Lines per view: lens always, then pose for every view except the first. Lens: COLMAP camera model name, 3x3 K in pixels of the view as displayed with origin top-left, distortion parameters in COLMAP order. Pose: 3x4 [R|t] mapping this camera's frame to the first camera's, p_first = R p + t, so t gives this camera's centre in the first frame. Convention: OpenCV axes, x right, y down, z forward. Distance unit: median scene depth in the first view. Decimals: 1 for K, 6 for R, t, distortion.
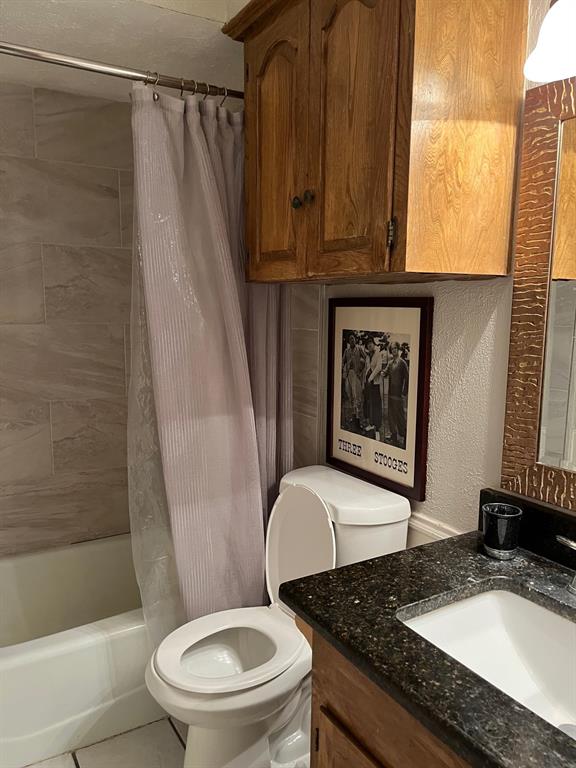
lens RADIAL K [[584.8, 0, 286.2], [0, 584.8, 387.5], [0, 0, 1]] dist [0.062021, -0.055547]
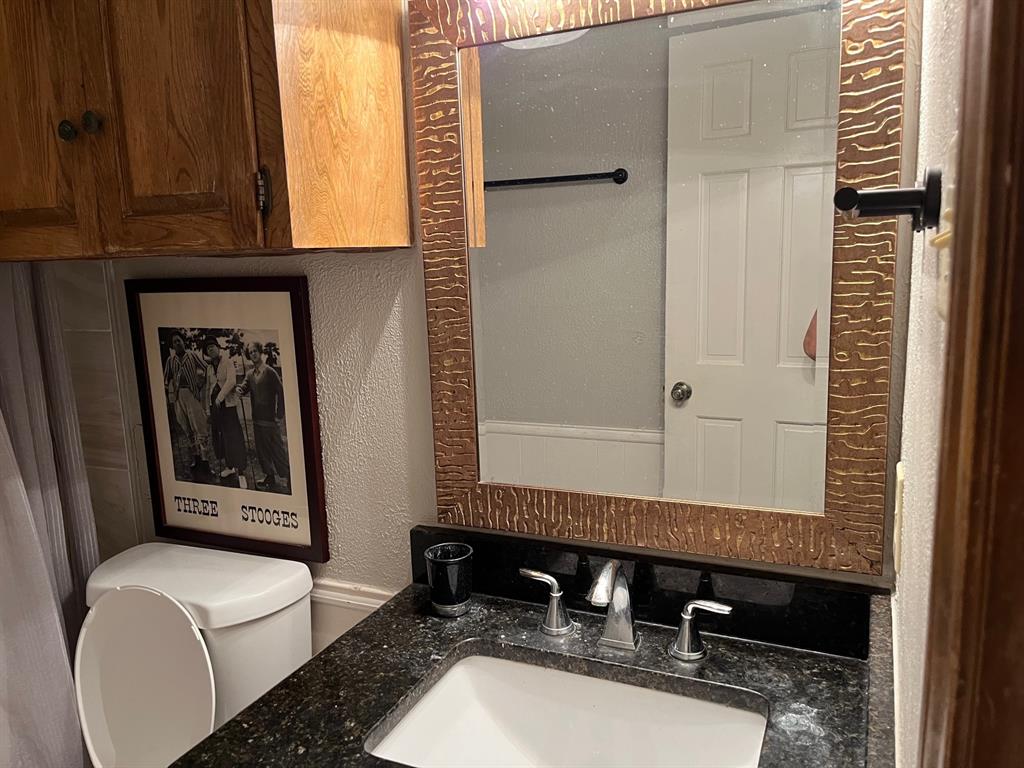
lens RADIAL K [[779.7, 0, 509.0], [0, 779.7, 391.2], [0, 0, 1]] dist [0.062021, -0.055547]
pose [[0.824828, -0.134842, 0.549069, -0.099734], [0.120860, 0.990747, 0.061751, -0.053398], [-0.552315, 0.015427, 0.833493, 0.098695]]
